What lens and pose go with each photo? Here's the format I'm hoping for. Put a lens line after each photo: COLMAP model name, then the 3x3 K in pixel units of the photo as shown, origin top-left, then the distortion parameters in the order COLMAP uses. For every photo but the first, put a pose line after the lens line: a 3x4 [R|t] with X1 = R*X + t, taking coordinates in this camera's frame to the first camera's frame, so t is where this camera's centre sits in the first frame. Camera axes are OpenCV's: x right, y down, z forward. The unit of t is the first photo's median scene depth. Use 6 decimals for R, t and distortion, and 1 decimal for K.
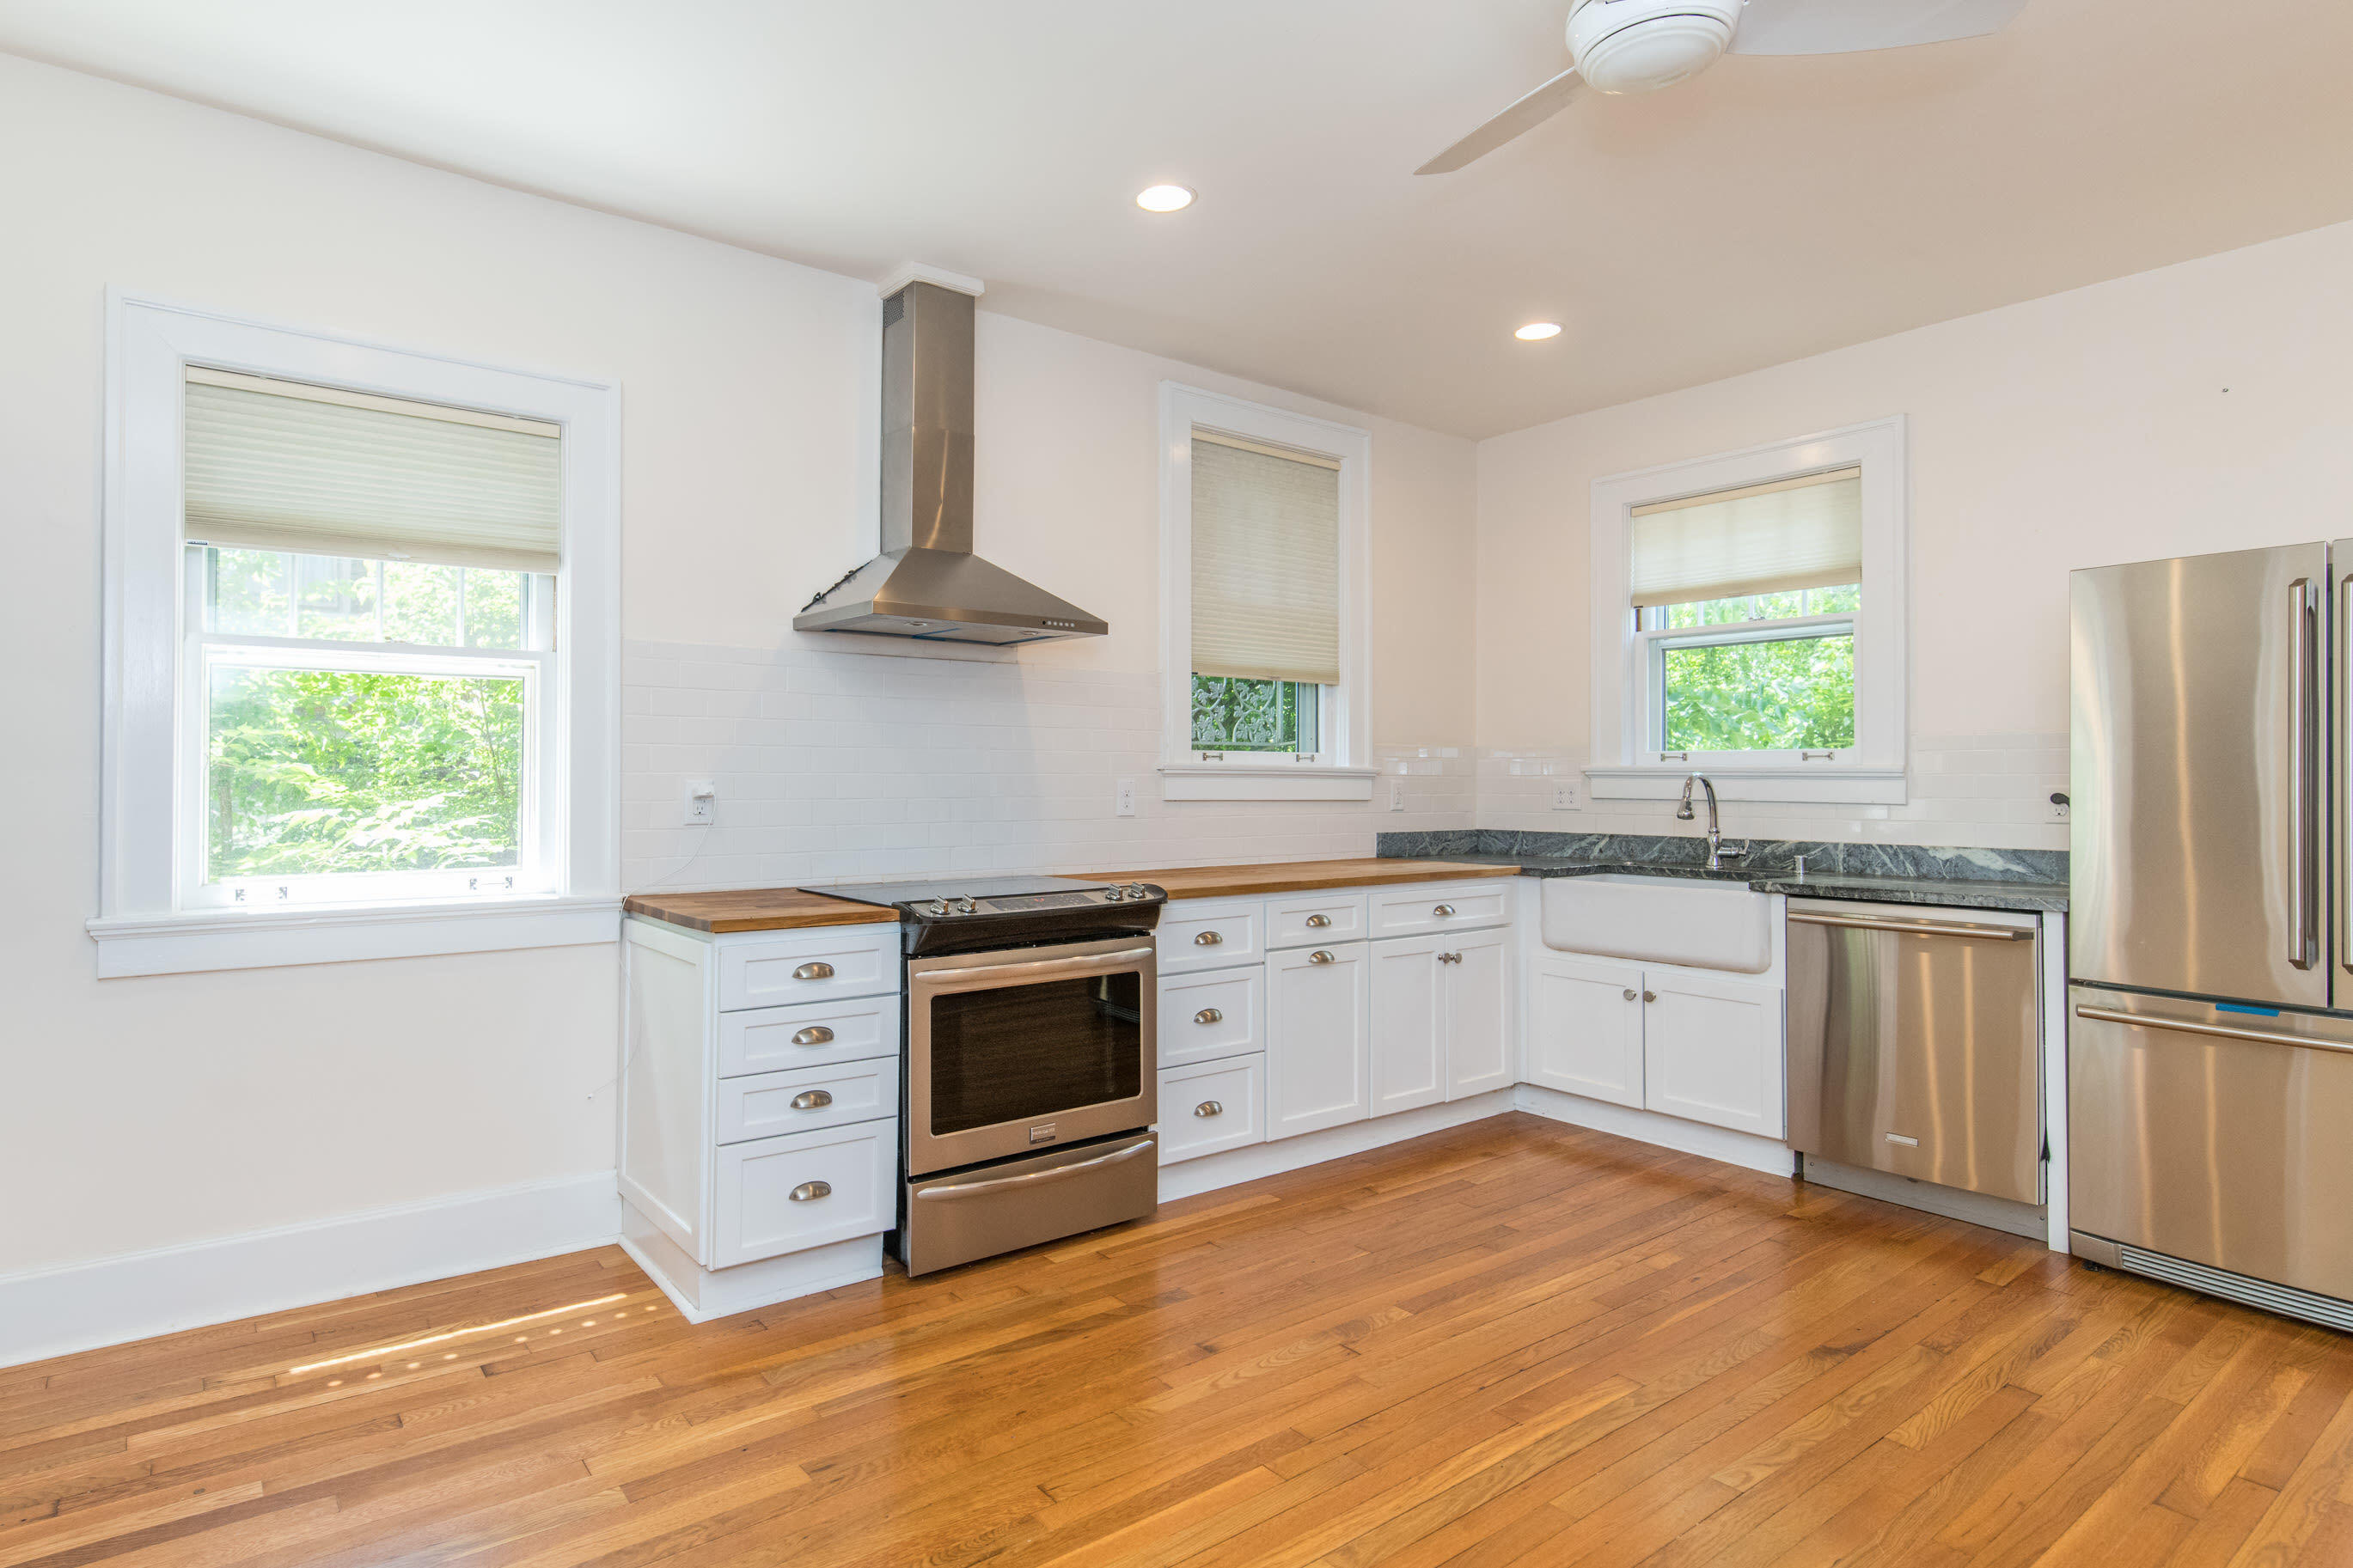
lens RADIAL K [[1088.6, 0, 1164.4], [0, 1088.6, 759.4], [0, 0, 1]] dist [0.007962, 0.000279]
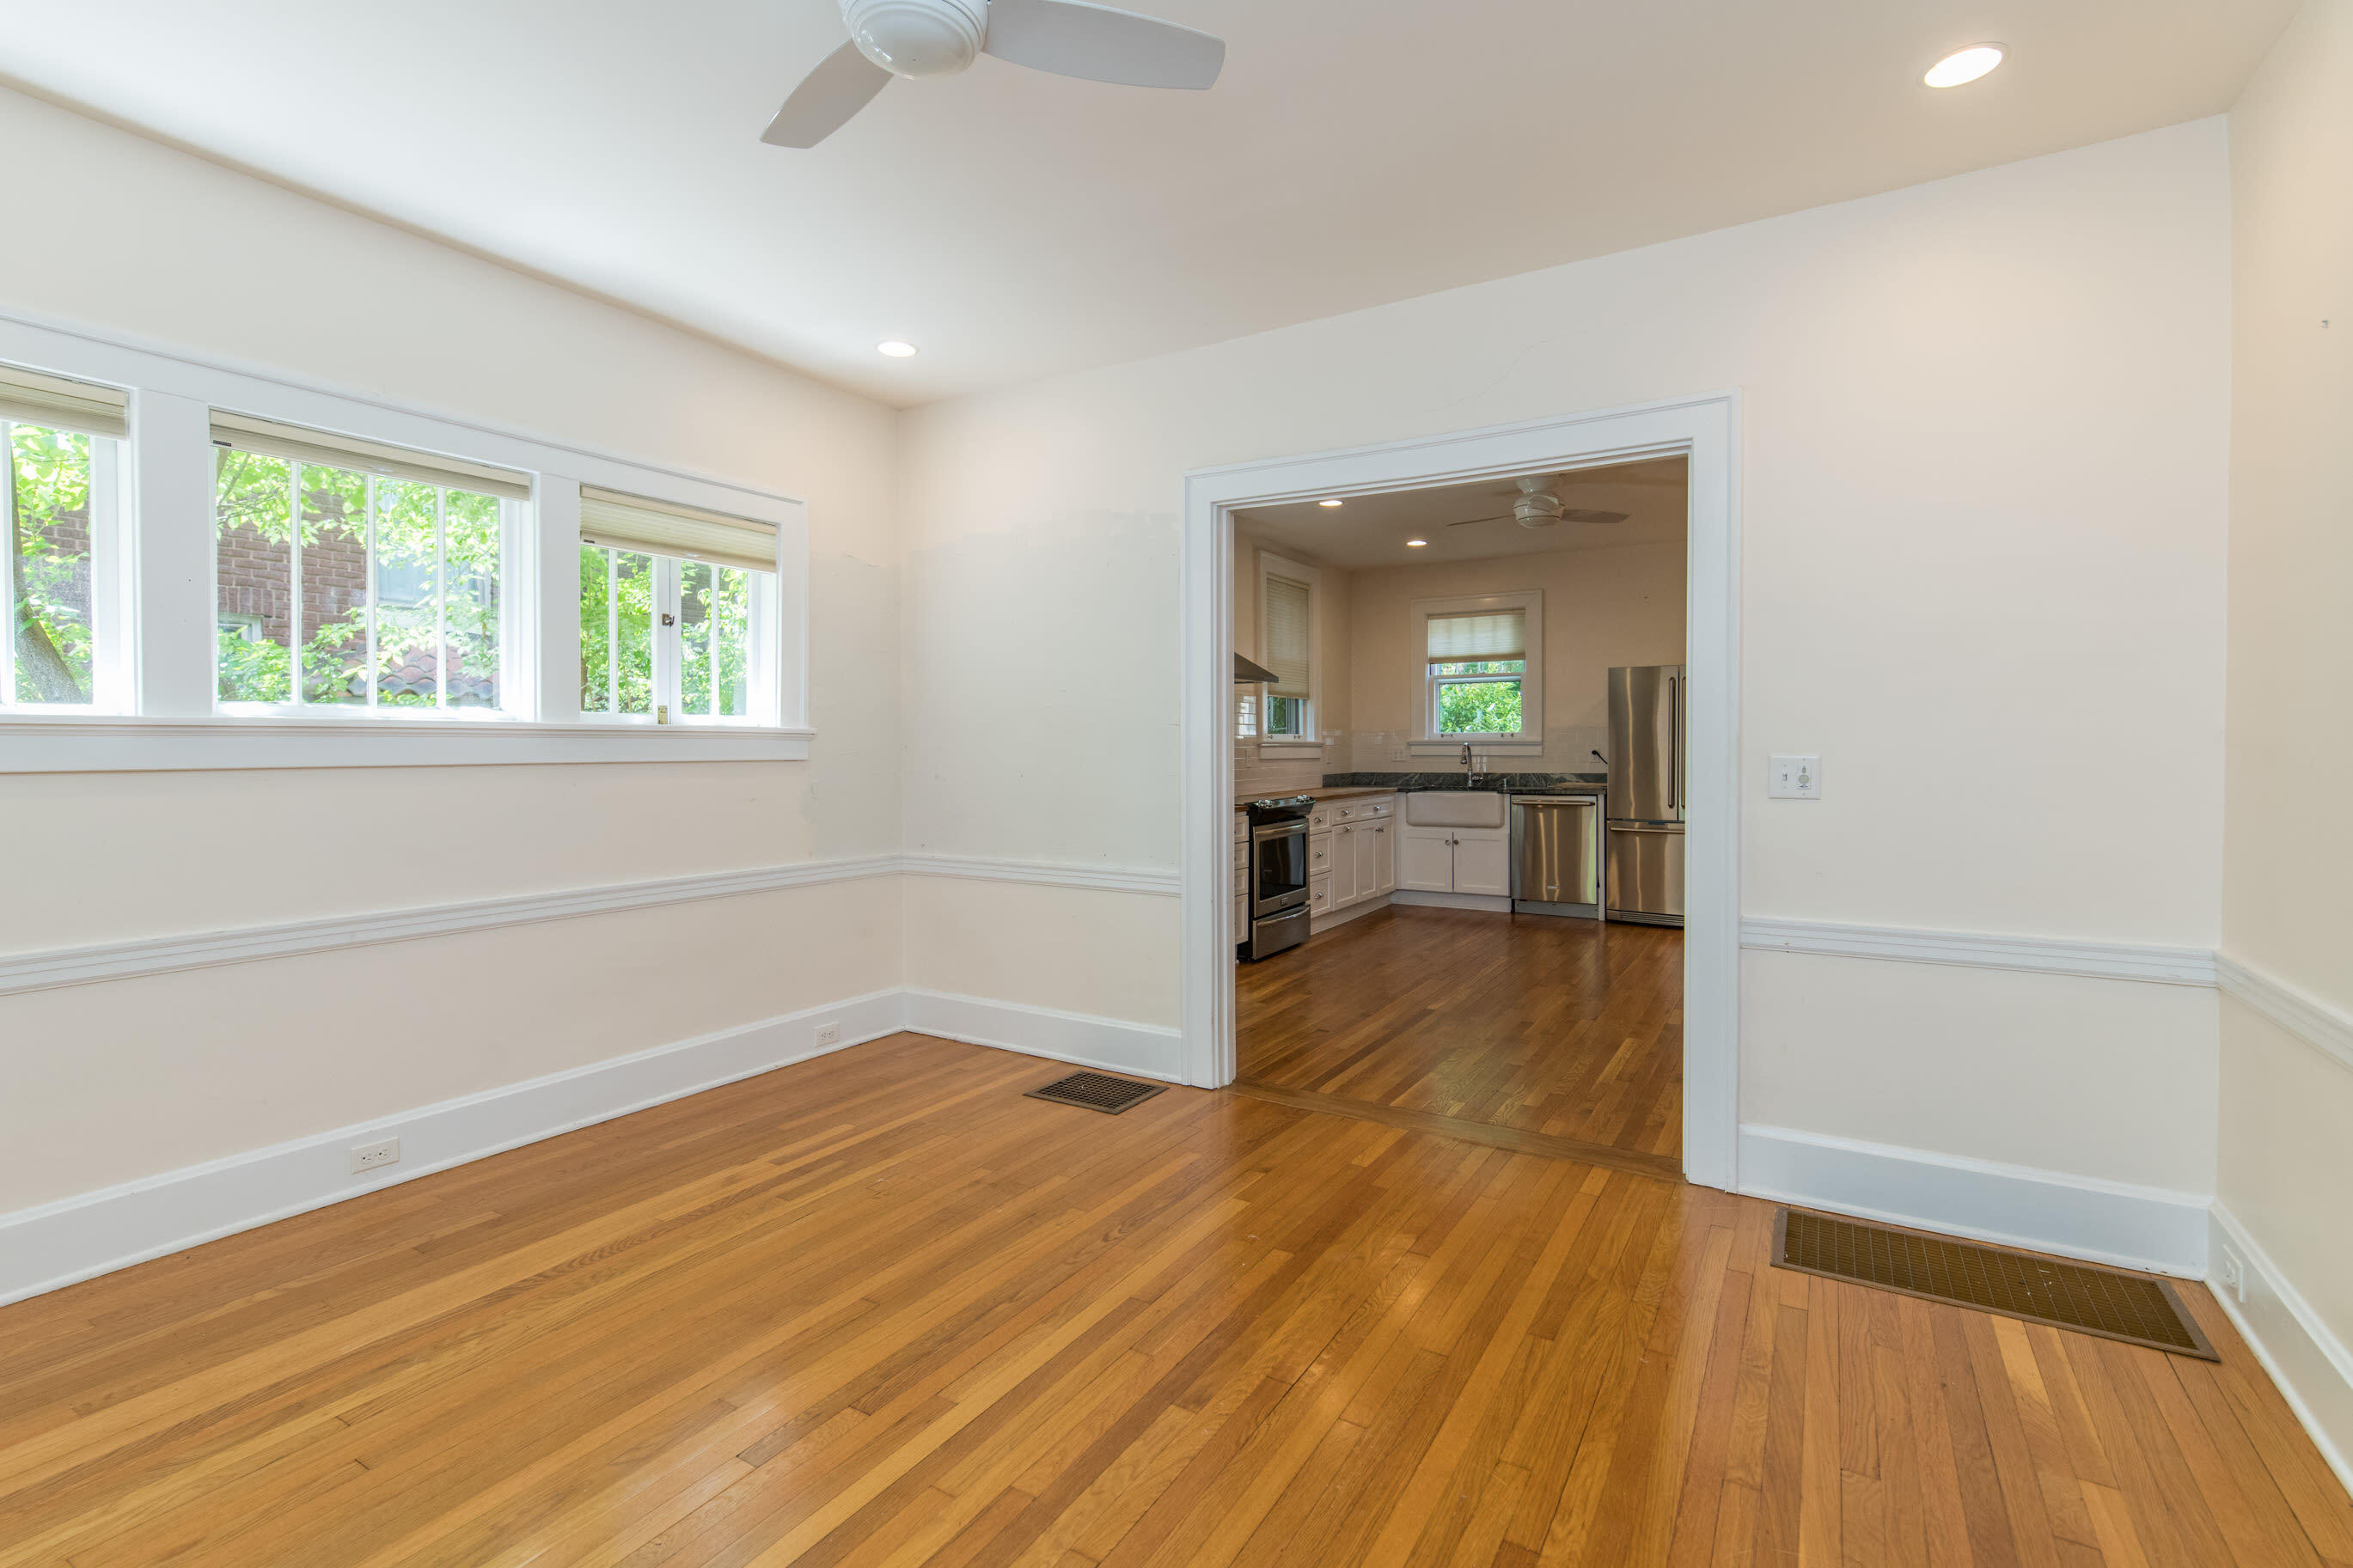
lens RADIAL K [[1088.6, 0, 1192.7], [0, 1088.6, 768.3], [0, 0, 1]] dist [0.007962, 0.000279]
pose [[0.896754, -0.018028, 0.442163, -1.168812], [0.001124, 0.999259, 0.038463, -0.026592], [-0.442529, -0.033994, 0.896110, -0.874819]]
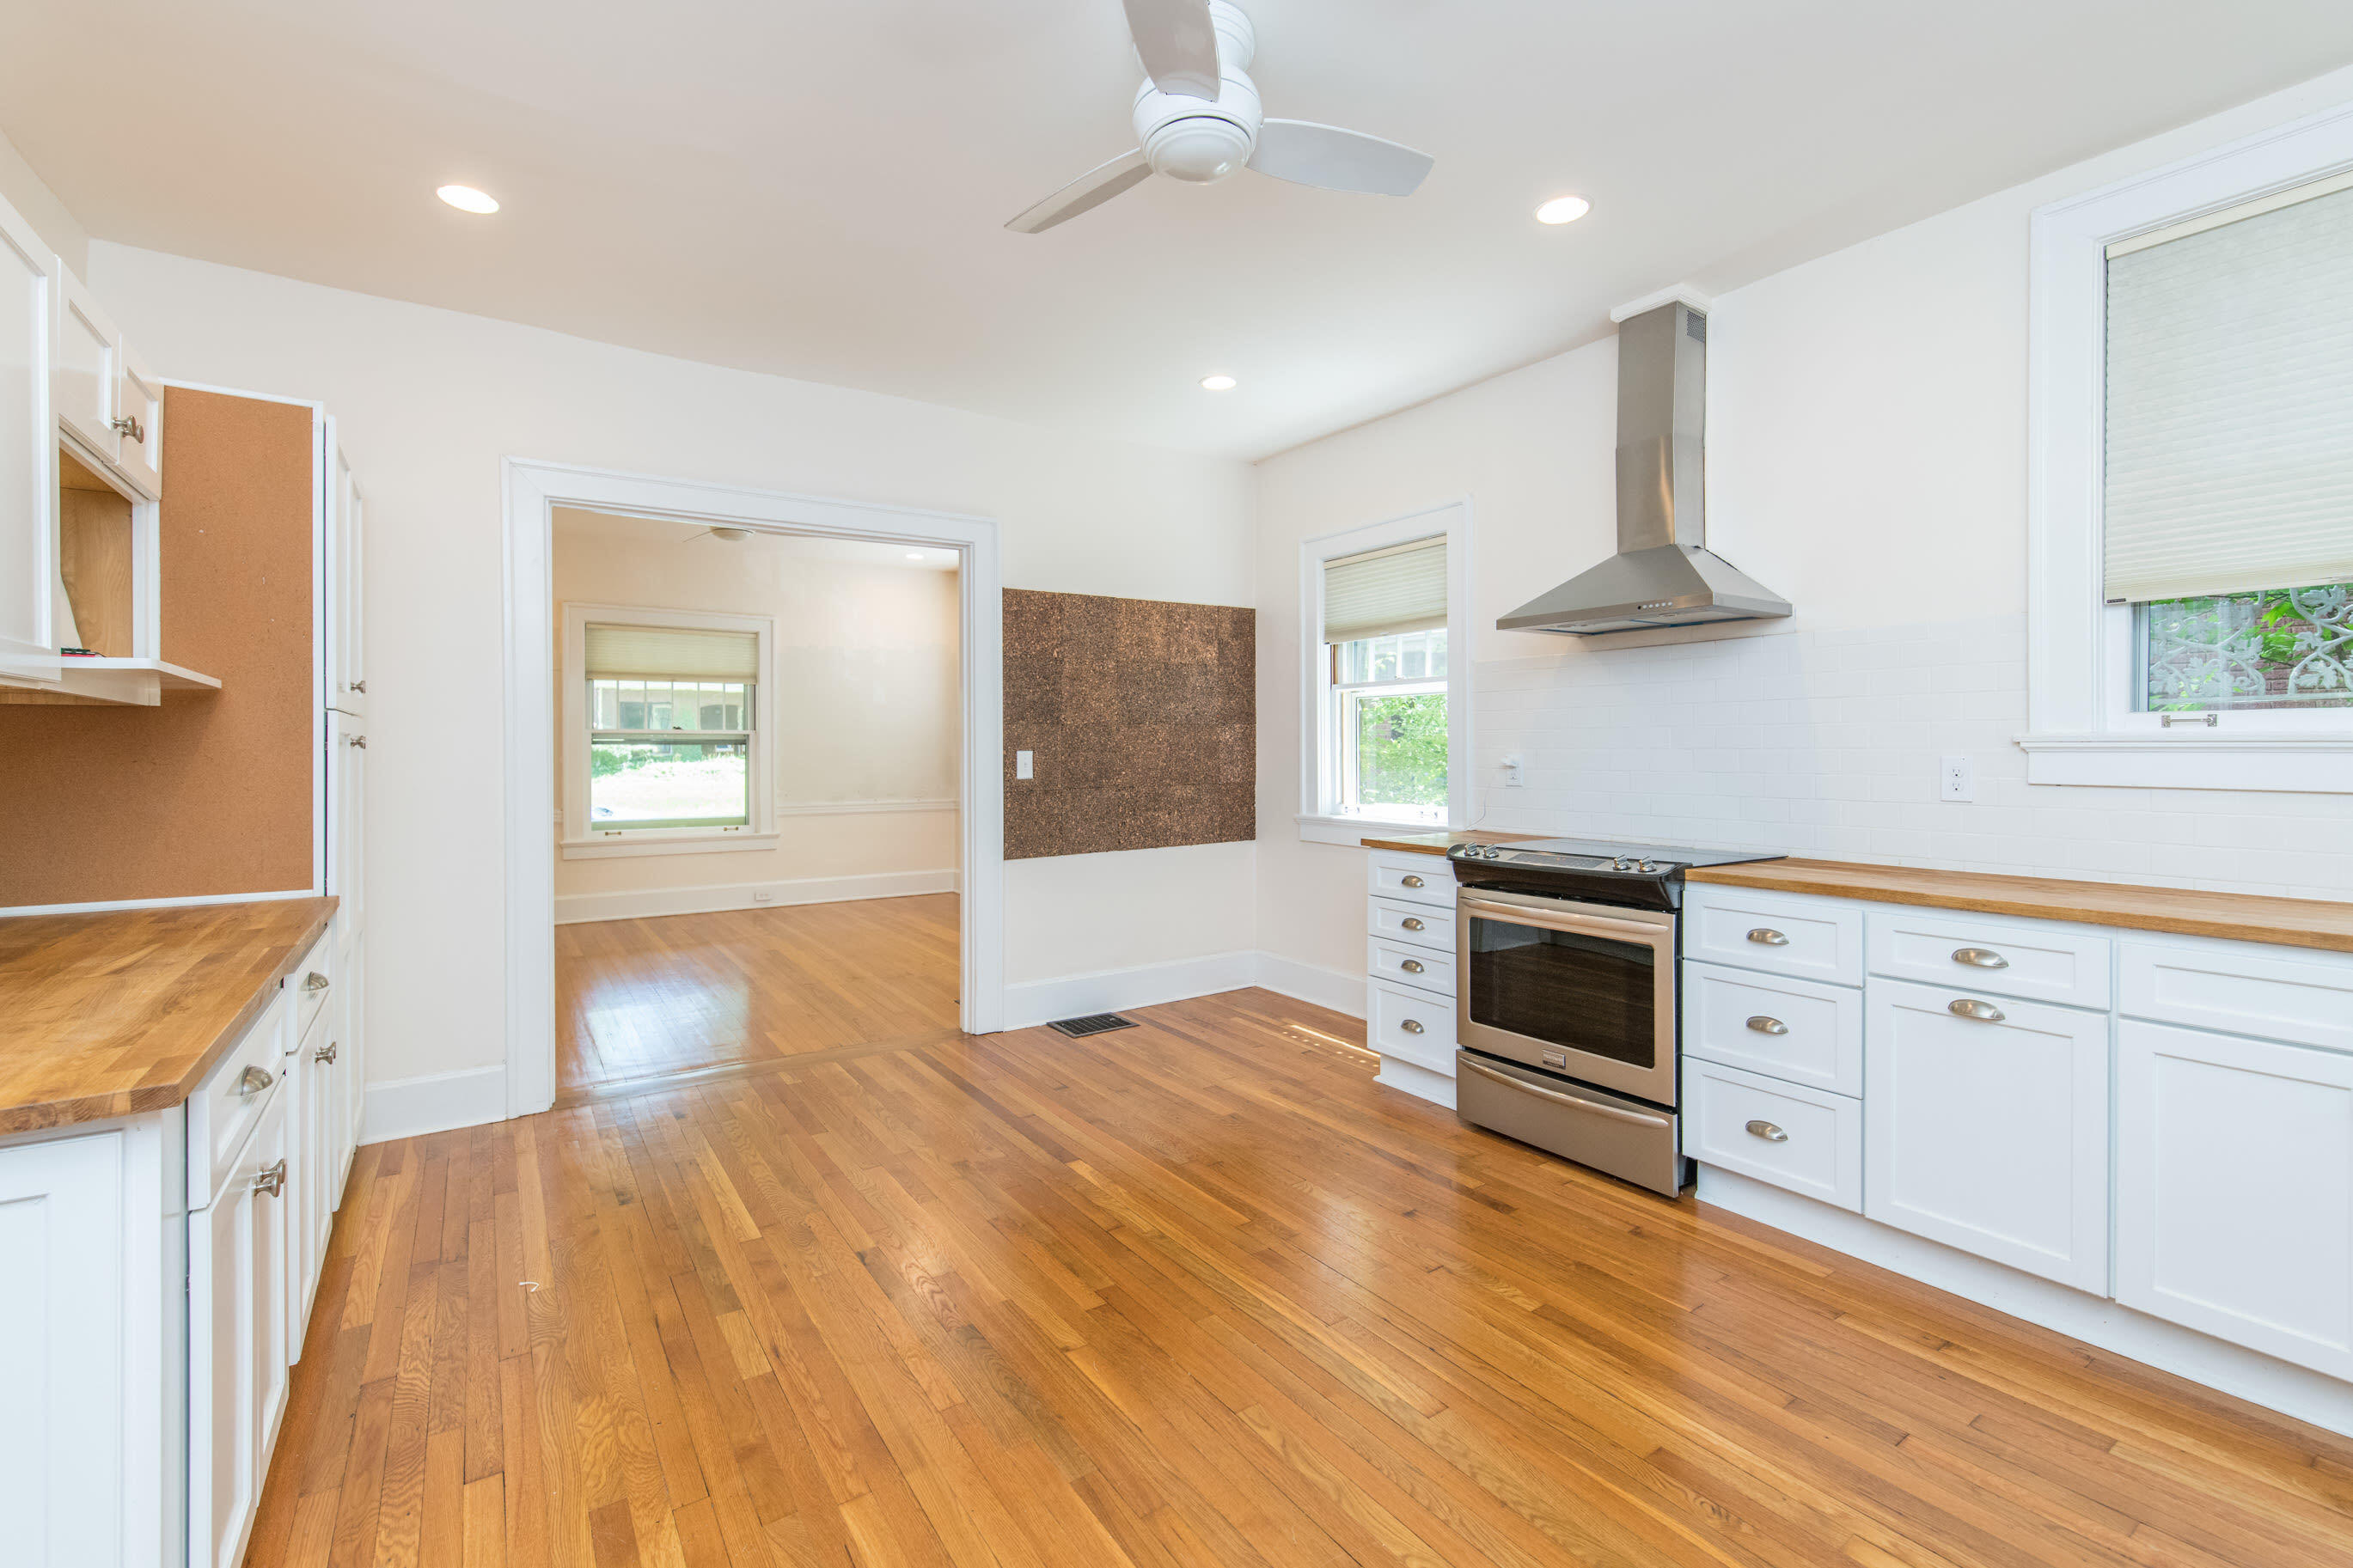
lens RADIAL K [[1014.0, 0, 1188.9], [0, 1014.0, 773.3], [0, 0, 1]] dist [0.000988, 0.000035]
pose [[0.024109, 0.015876, -0.999583, 0.823261], [0.012152, 0.999795, 0.016173, 0.015062], [0.999635, -0.012537, 0.023911, 0.512983]]
